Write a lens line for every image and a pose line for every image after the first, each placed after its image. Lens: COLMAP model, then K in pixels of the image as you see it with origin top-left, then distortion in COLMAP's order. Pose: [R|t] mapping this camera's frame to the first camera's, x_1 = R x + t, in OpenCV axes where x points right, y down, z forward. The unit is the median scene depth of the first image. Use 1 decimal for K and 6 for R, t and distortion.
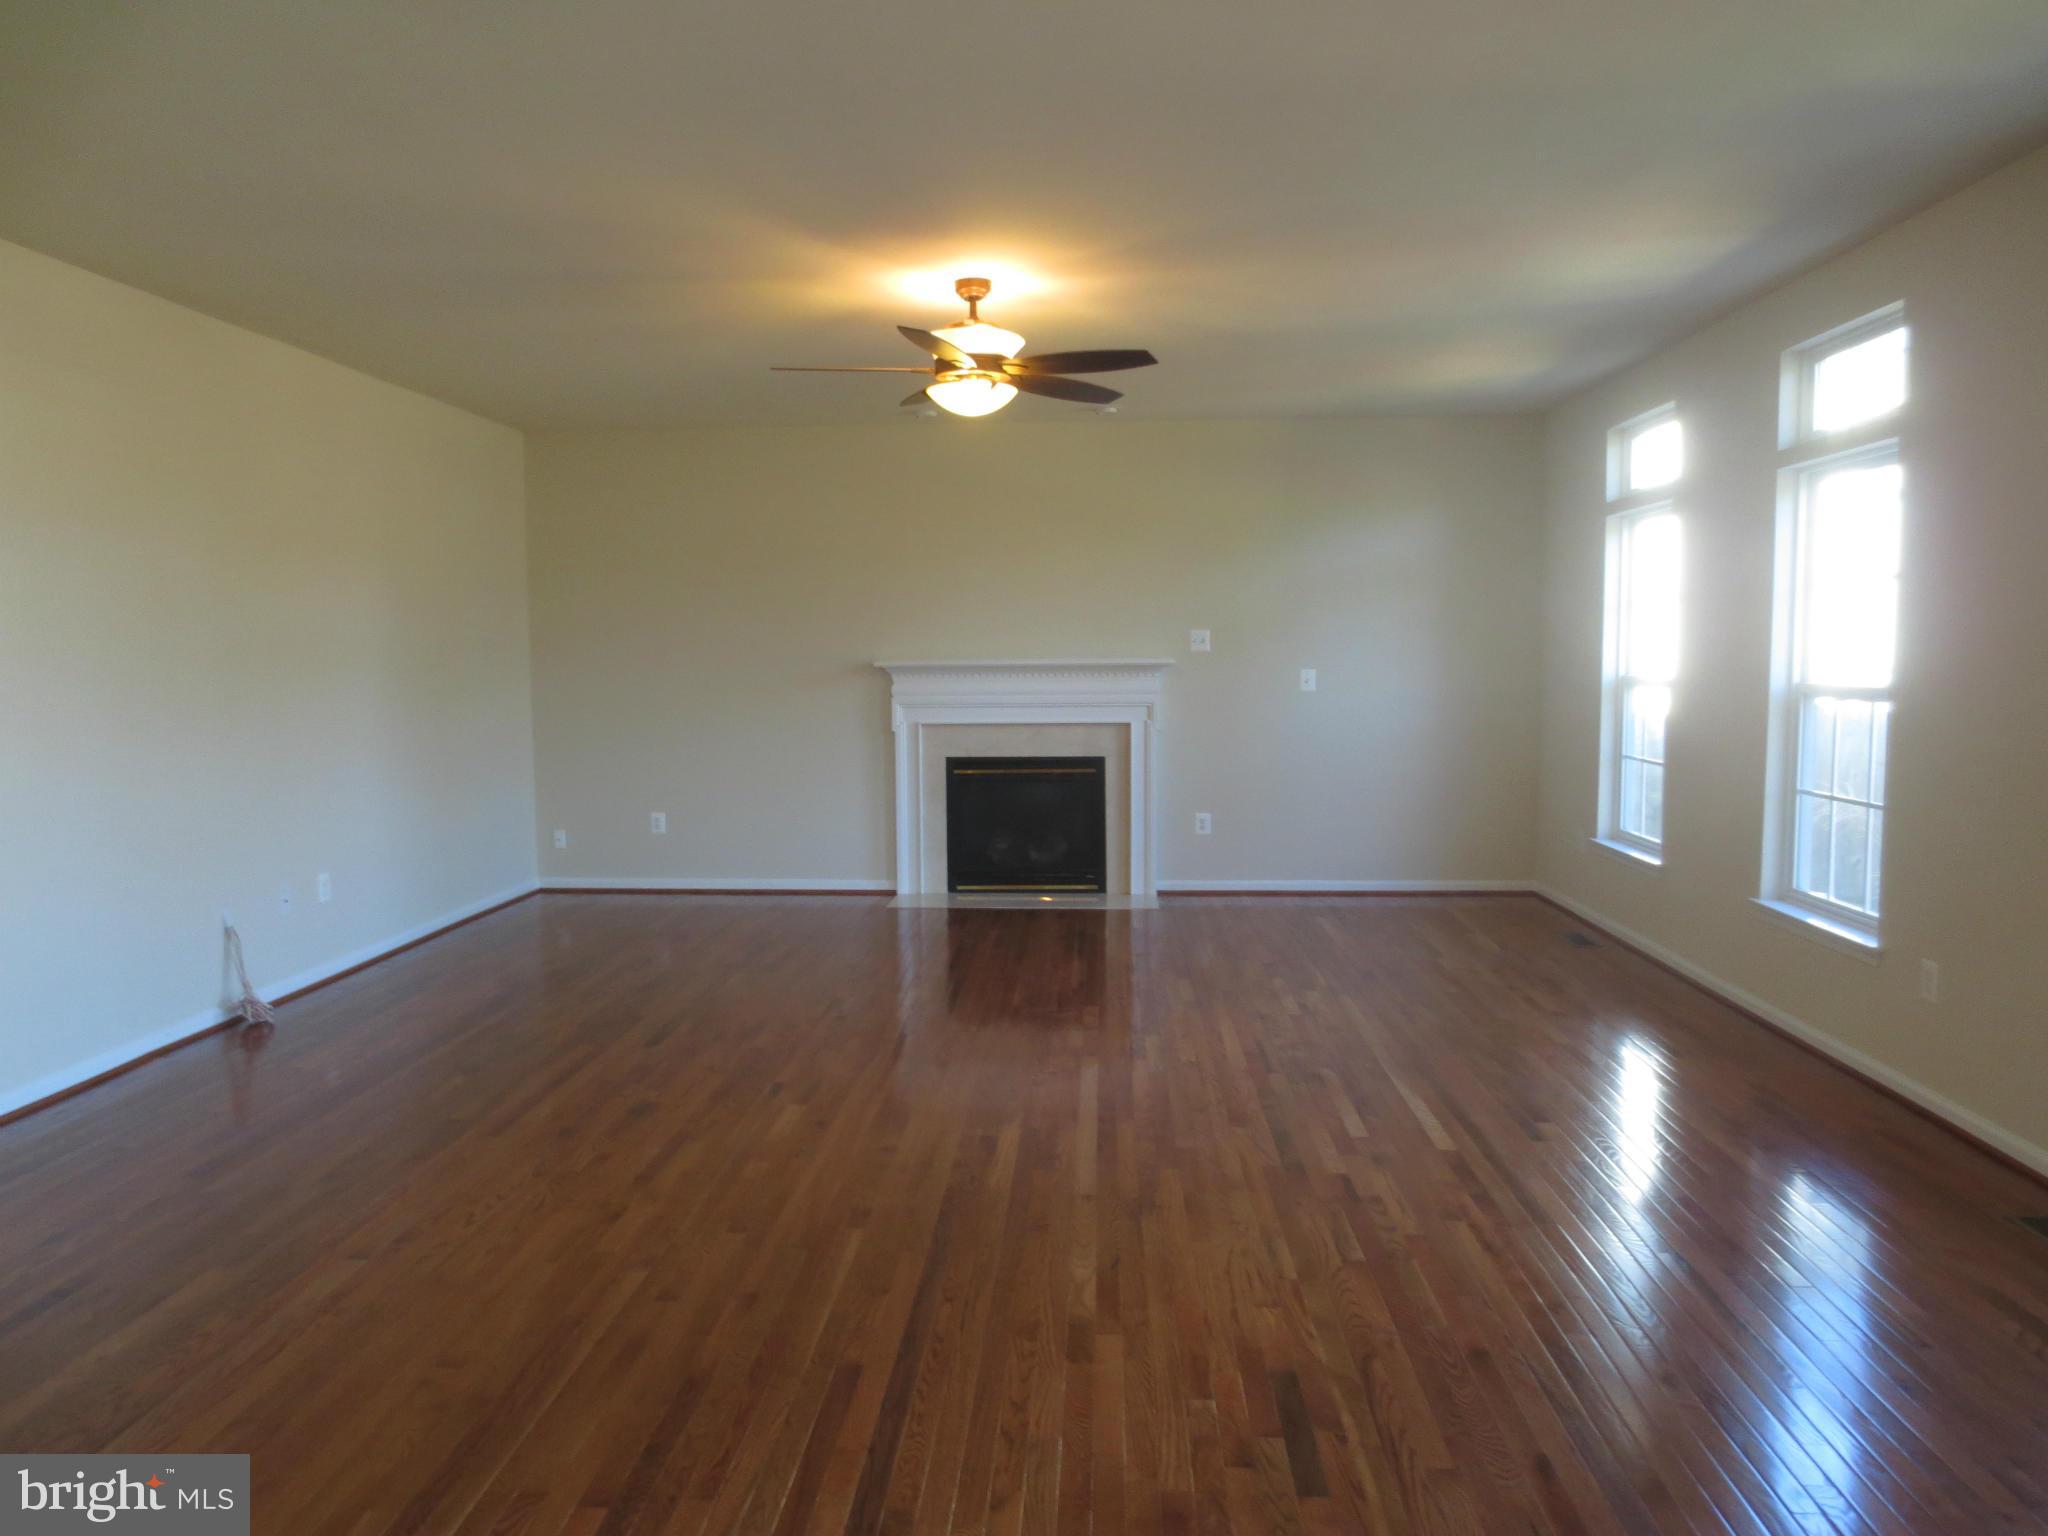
lens RADIAL K [[1464.2, 0, 1024.0], [0, 1464.2, 768.0], [0, 0, 1]] dist [-0.029081, 0.008010]
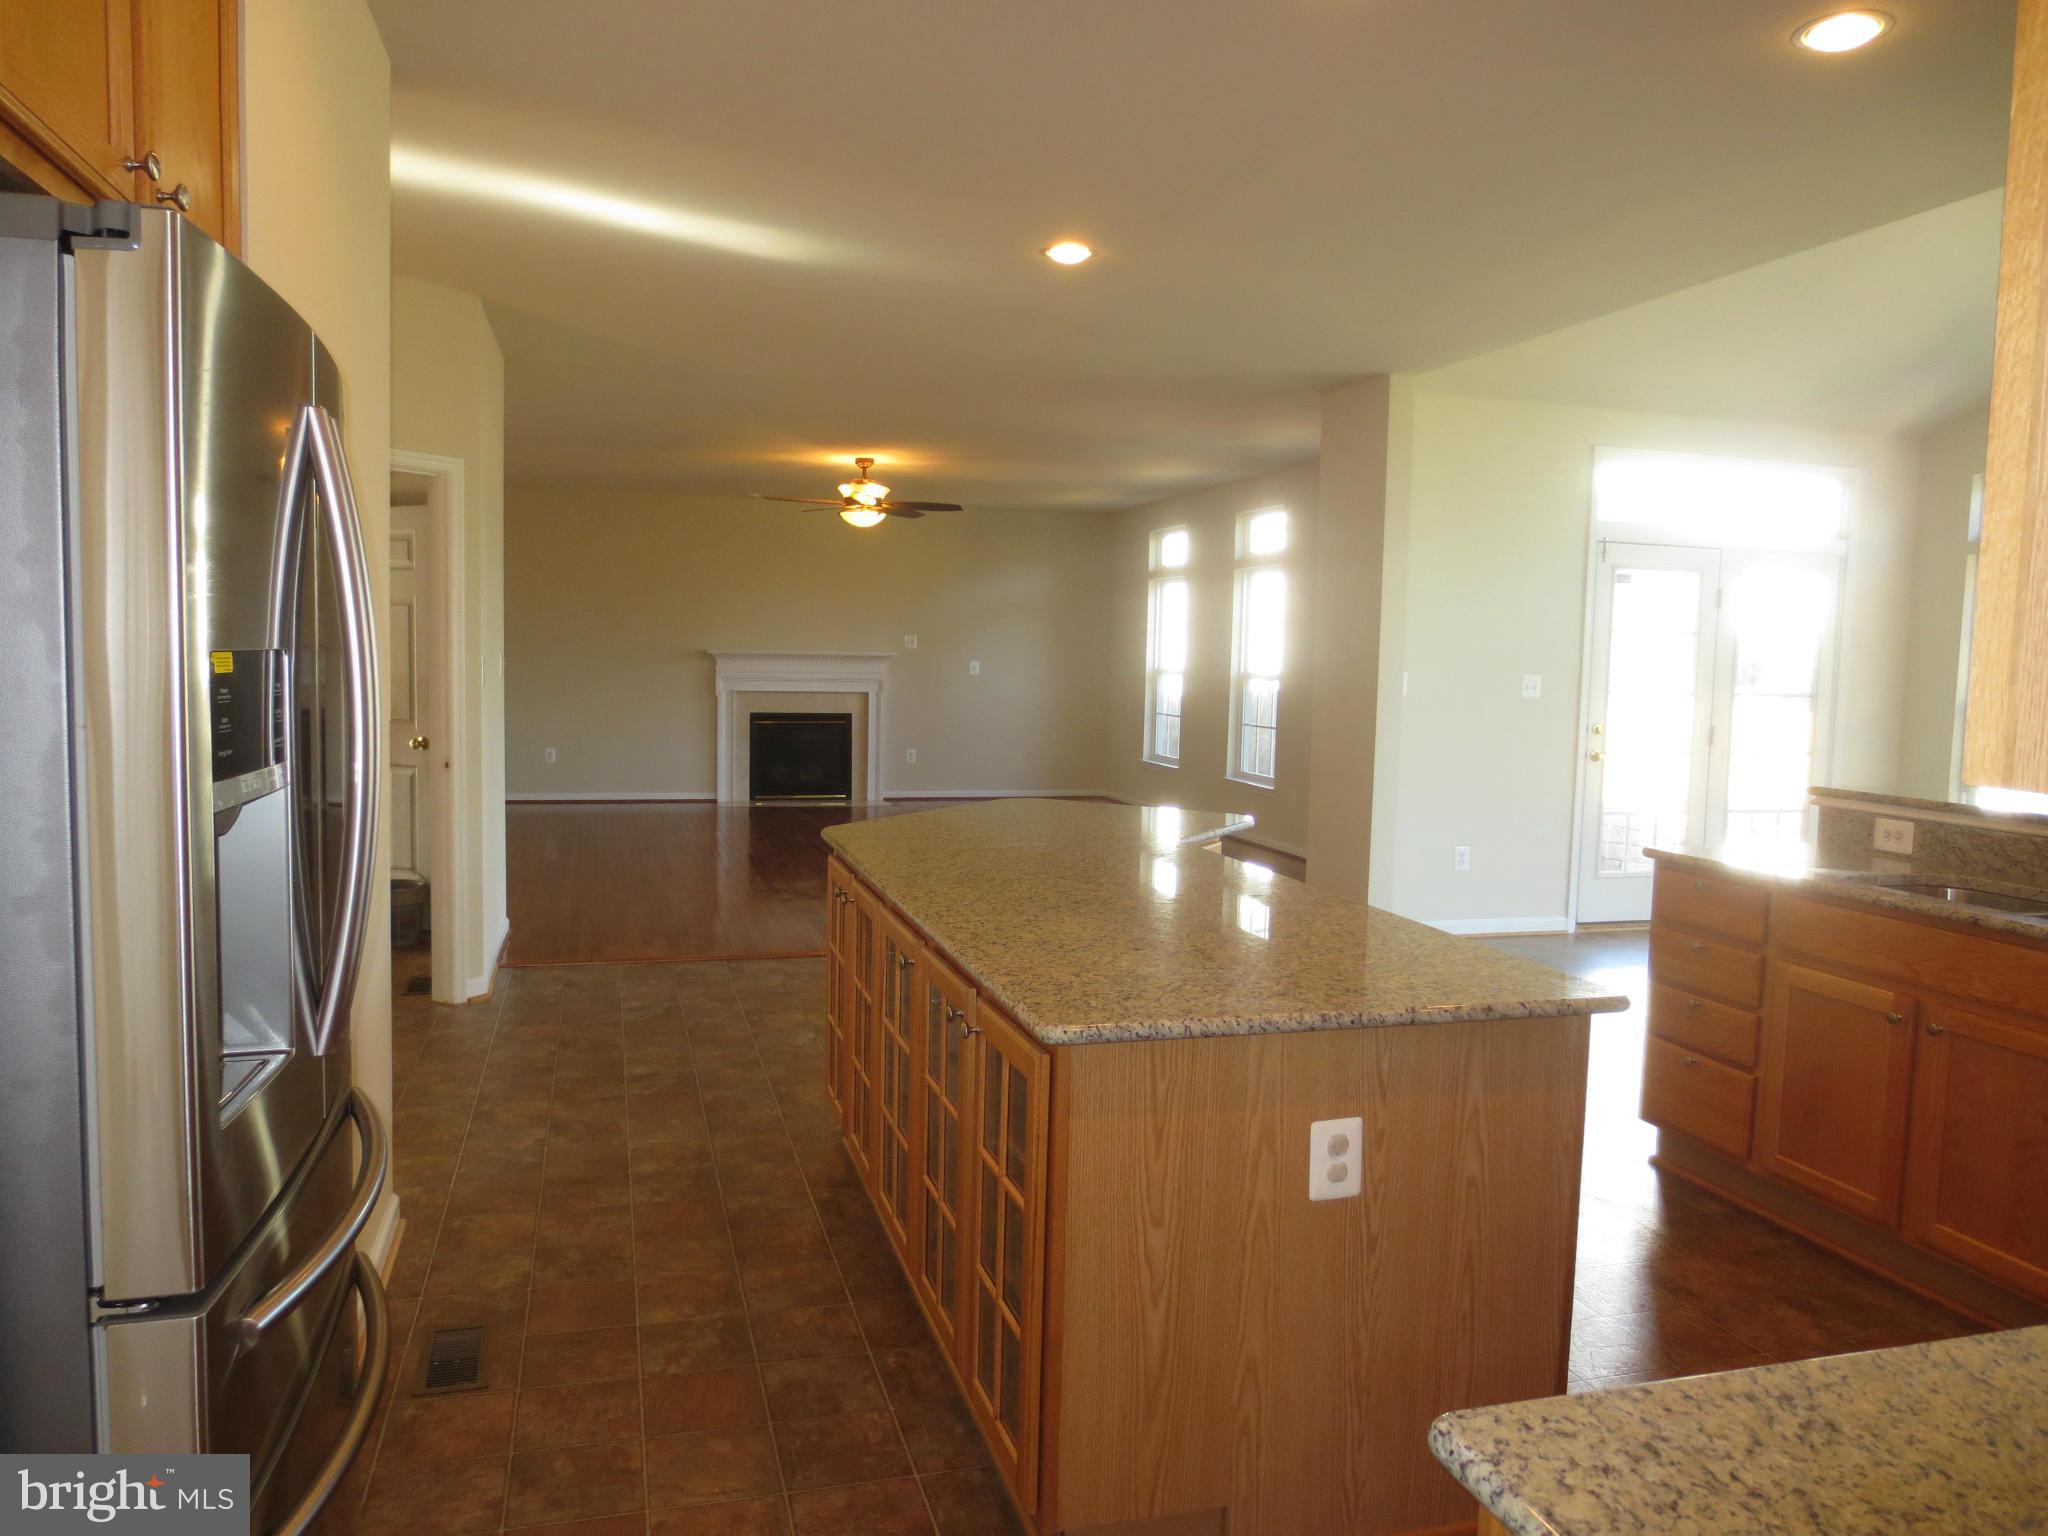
lens RADIAL K [[1456.8, 0, 1024.0], [0, 1456.8, 768.0], [0, 0, 1]] dist [-0.030683, 0.011095]
pose [[0.946005, -0.000532, 0.324153, -0.282194], [-0.000985, 0.999989, 0.004516, 0.044486], [-0.324152, -0.004591, 0.945994, -0.559348]]
